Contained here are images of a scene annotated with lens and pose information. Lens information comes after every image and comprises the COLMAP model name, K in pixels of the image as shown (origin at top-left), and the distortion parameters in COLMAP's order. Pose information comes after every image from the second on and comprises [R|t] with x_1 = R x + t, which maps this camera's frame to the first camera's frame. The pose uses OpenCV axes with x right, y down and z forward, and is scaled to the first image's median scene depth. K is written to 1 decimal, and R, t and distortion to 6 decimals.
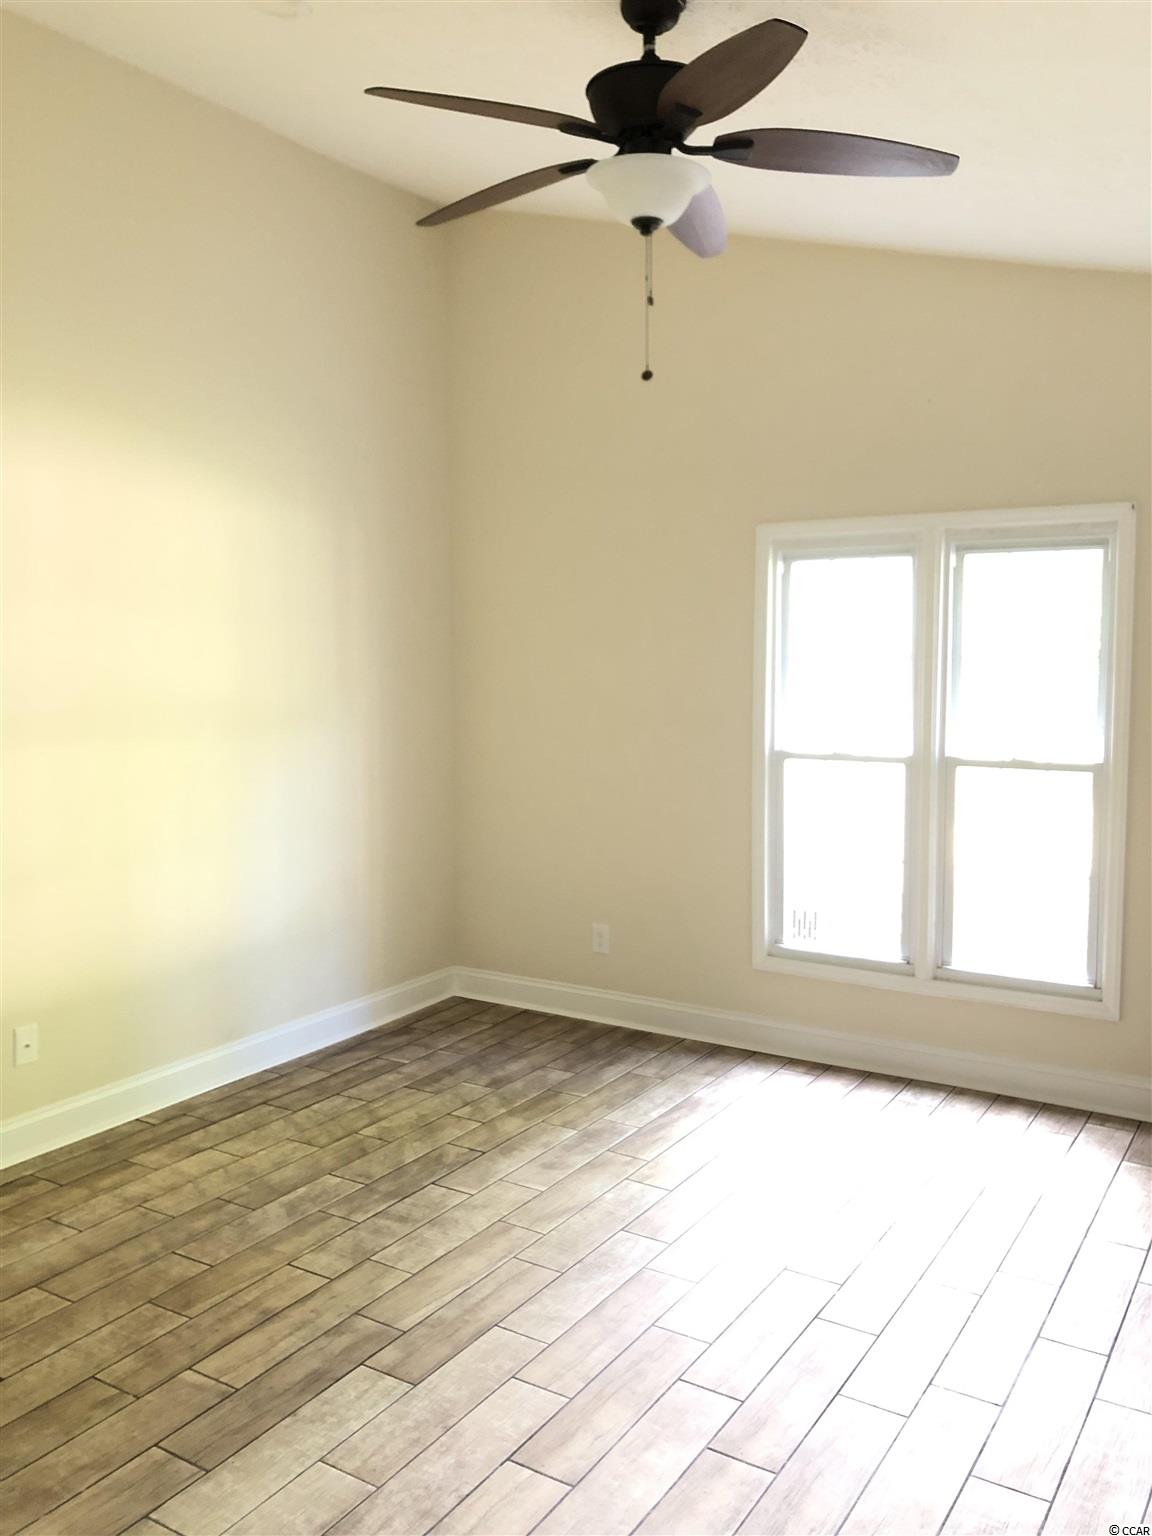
lens RADIAL K [[1283.0, 0, 575.0], [0, 1283.0, 776.9], [0, 0, 1]] dist [0.007826, -0.009818]
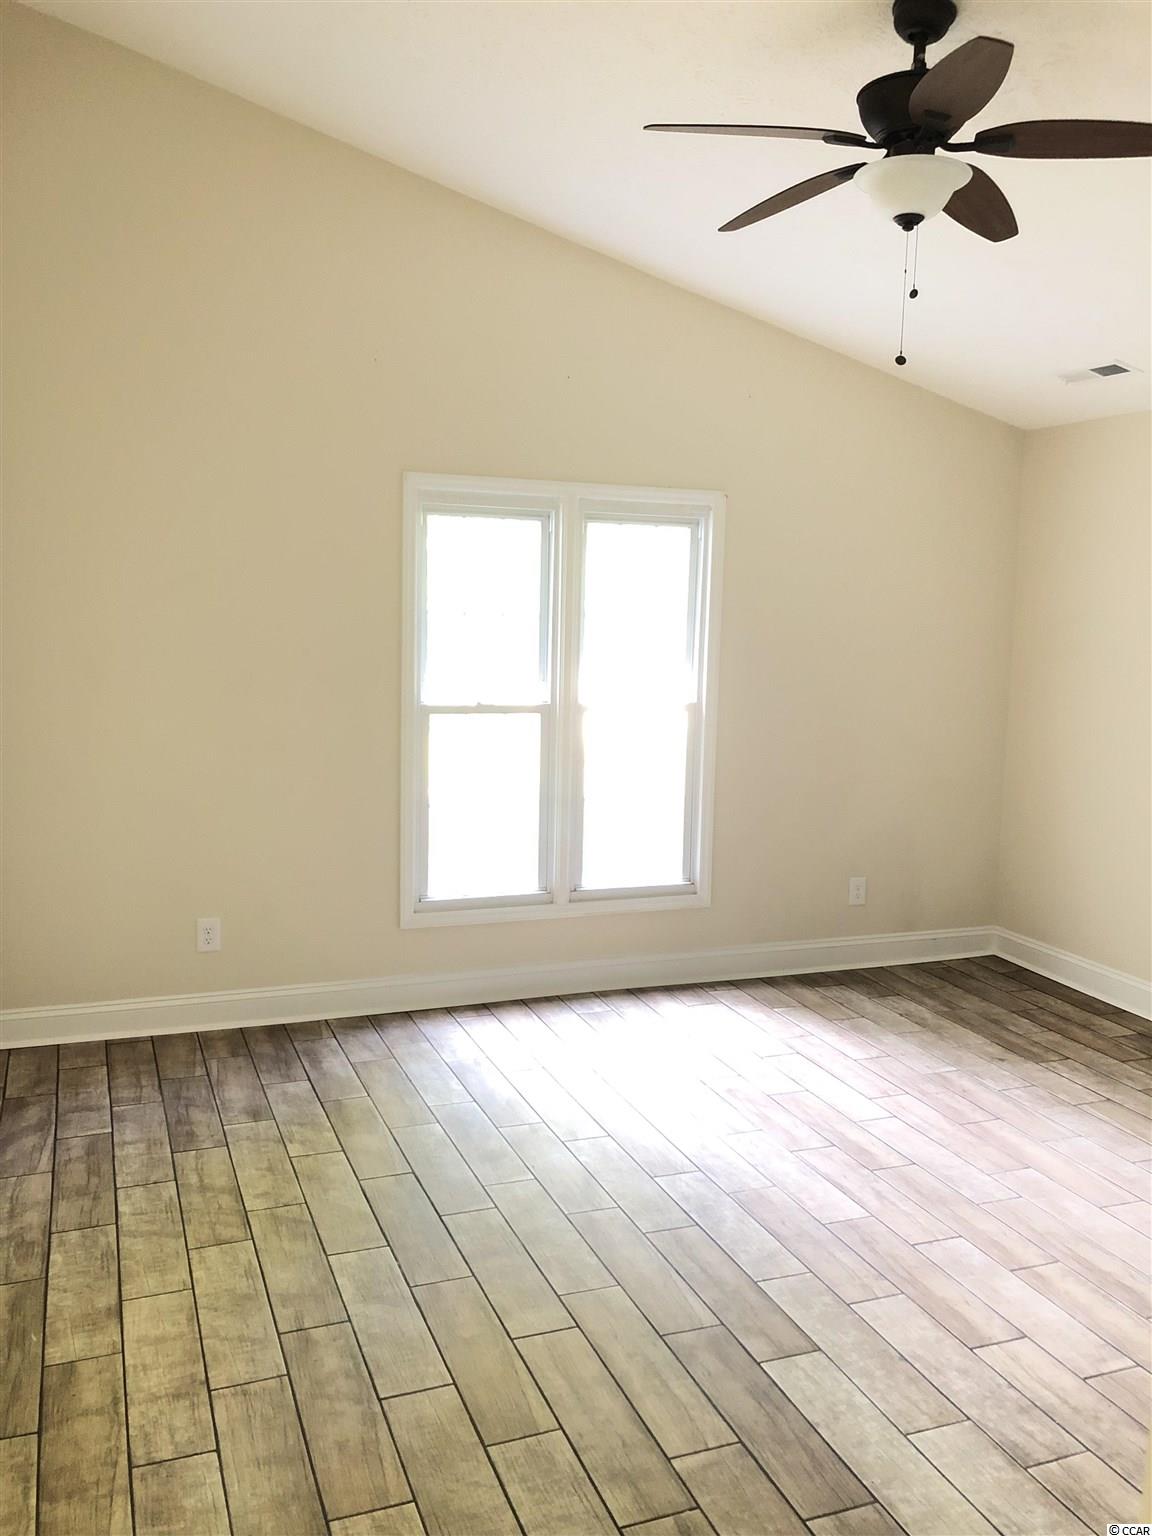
lens RADIAL K [[1267.4, 0, 568.6], [0, 1267.4, 749.8], [0, 0, 1]] dist [0.005960, 0.004221]
pose [[0.606172, -0.075870, 0.791707, -0.607045], [0.063124, 0.996889, 0.047202, -0.027976], [-0.792825, 0.021363, 0.609075, 0.340043]]
